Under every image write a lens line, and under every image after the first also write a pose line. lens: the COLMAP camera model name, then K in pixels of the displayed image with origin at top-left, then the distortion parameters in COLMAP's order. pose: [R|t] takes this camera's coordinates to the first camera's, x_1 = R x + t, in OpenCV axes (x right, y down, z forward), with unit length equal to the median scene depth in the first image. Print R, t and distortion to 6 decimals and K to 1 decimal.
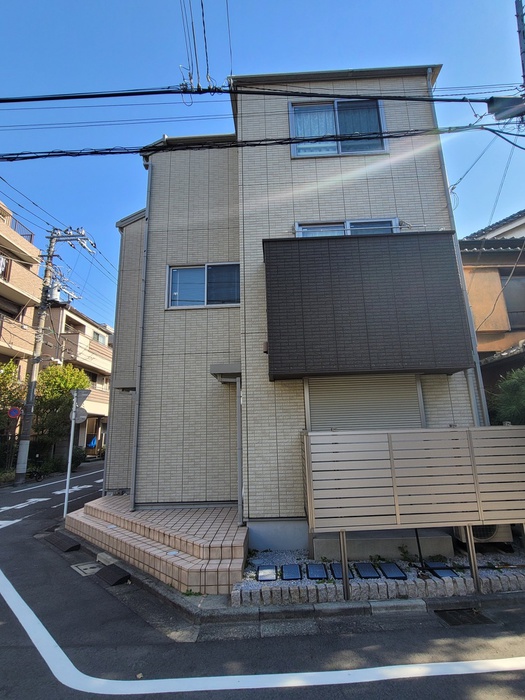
lens RADIAL K [[355.9, 0, 266.2], [0, 355.9, 346.2], [0, 0, 1]] dist [-0.002955, 0.000367]
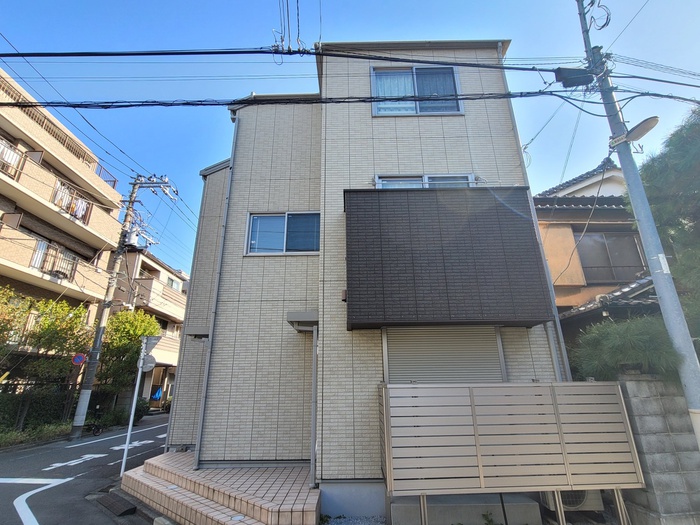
lens RADIAL K [[355.9, 0, 347.4], [0, 355.9, 254.4], [0, 0, 1]] dist [-0.002955, 0.000367]
pose [[0.999576, 0.025222, 0.014542, -0.008542], [-0.023289, 0.992442, -0.120486, 0.008059], [-0.017471, 0.120096, 0.992609, 0.002772]]
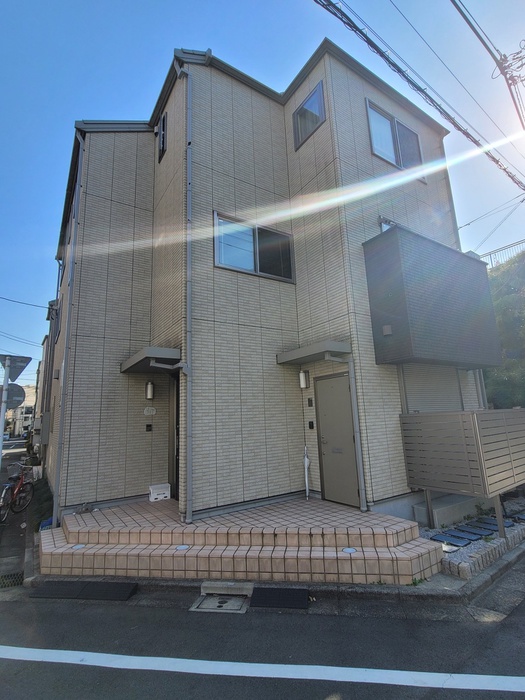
lens RADIAL K [[355.9, 0, 266.2], [0, 355.9, 346.2], [0, 0, 1]] dist [-0.002955, 0.000367]
pose [[0.808512, 0.113949, 0.577342, -0.749000], [-0.116307, 0.992663, -0.033044, 0.105880], [-0.576871, -0.040432, 0.815834, 0.326335]]
